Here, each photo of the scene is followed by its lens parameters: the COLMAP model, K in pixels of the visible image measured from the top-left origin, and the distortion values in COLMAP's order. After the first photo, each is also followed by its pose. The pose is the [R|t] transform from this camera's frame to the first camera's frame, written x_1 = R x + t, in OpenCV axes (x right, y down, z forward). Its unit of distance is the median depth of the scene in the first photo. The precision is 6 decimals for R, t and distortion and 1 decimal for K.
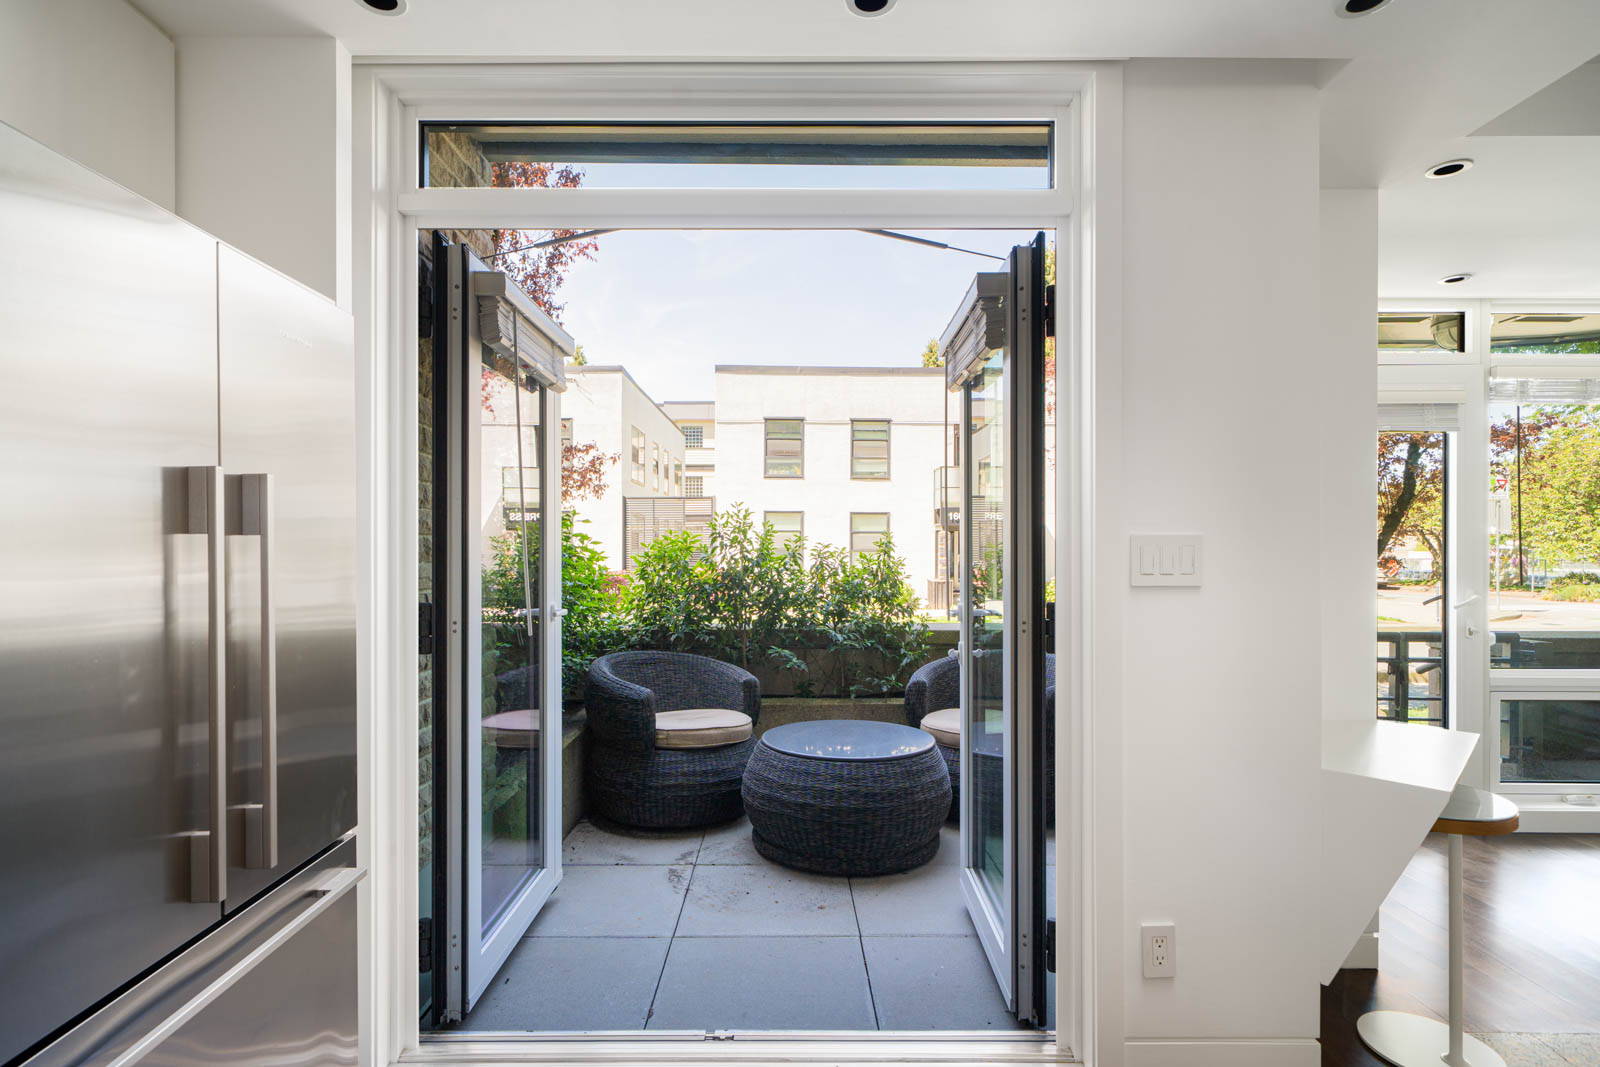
lens RADIAL K [[756.1, 0, 792.8], [0, 756.1, 545.9], [0, 0, 1]] dist [0.003278, 0.000027]
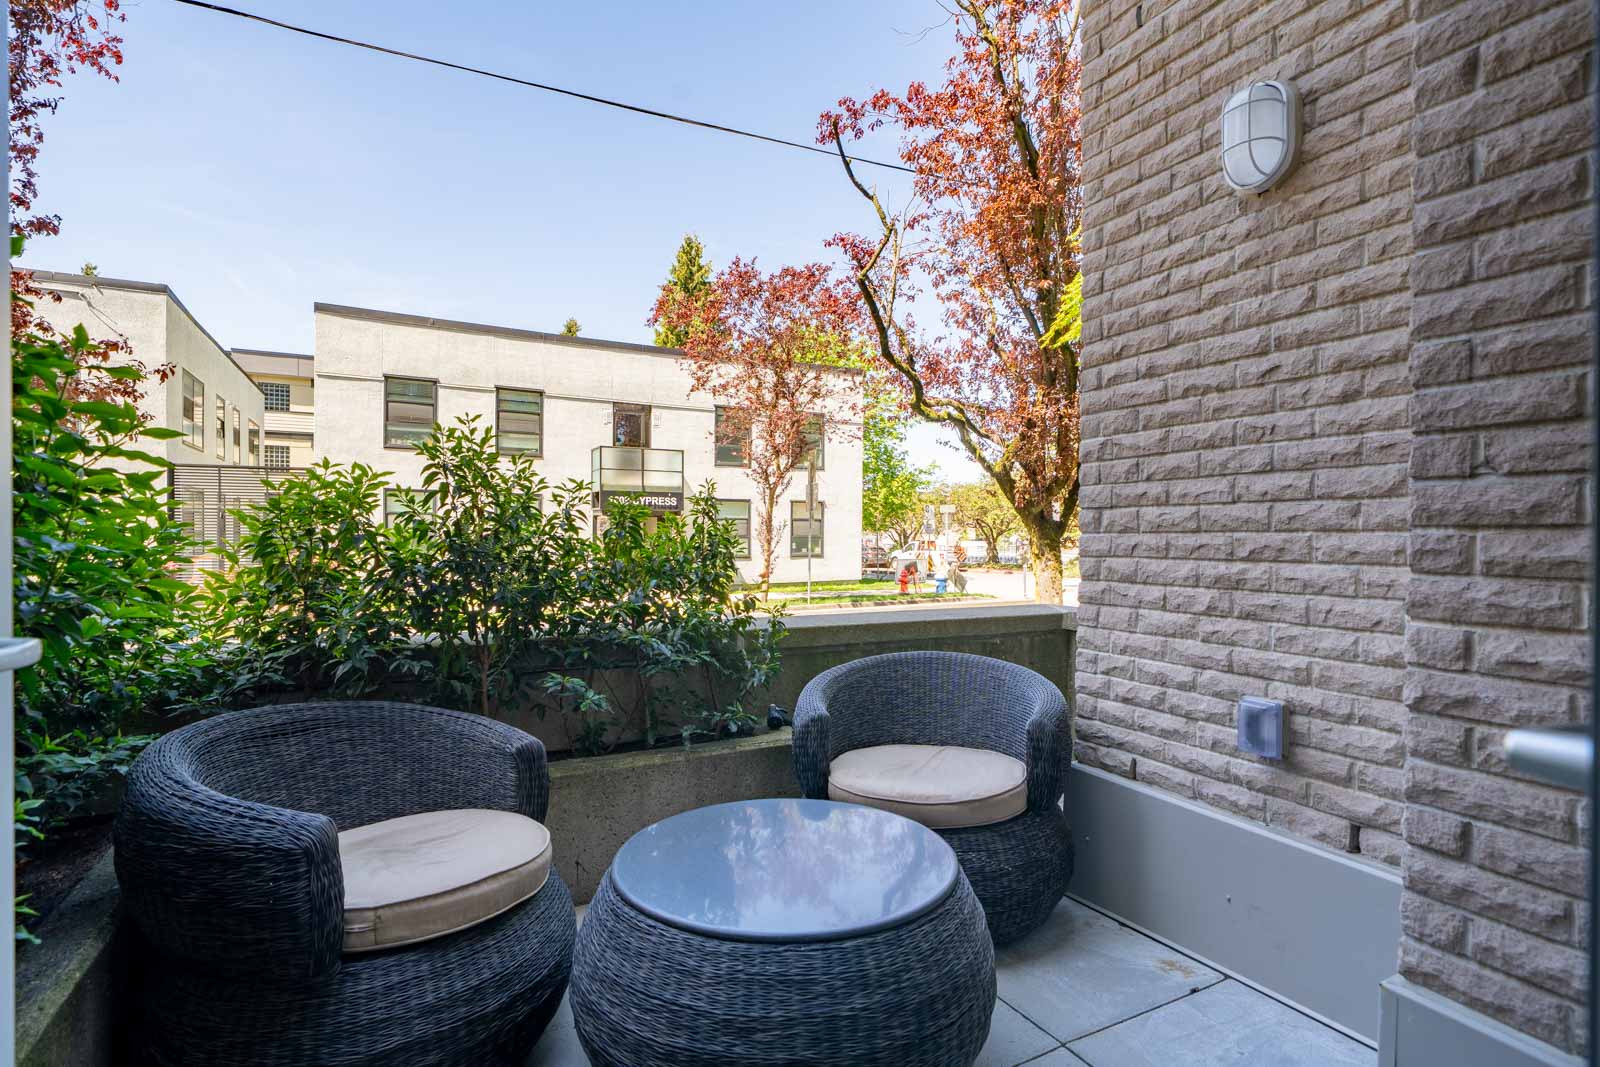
lens RADIAL K [[771.7, 0, 794.7], [0, 771.7, 541.6], [0, 0, 1]] dist [0.002535, 0.001521]
pose [[0.895038, 0.000086, 0.445990, -0.112034], [-0.004136, 0.999959, 0.008106, 0.029296], [-0.445971, -0.009099, 0.895001, 0.391591]]
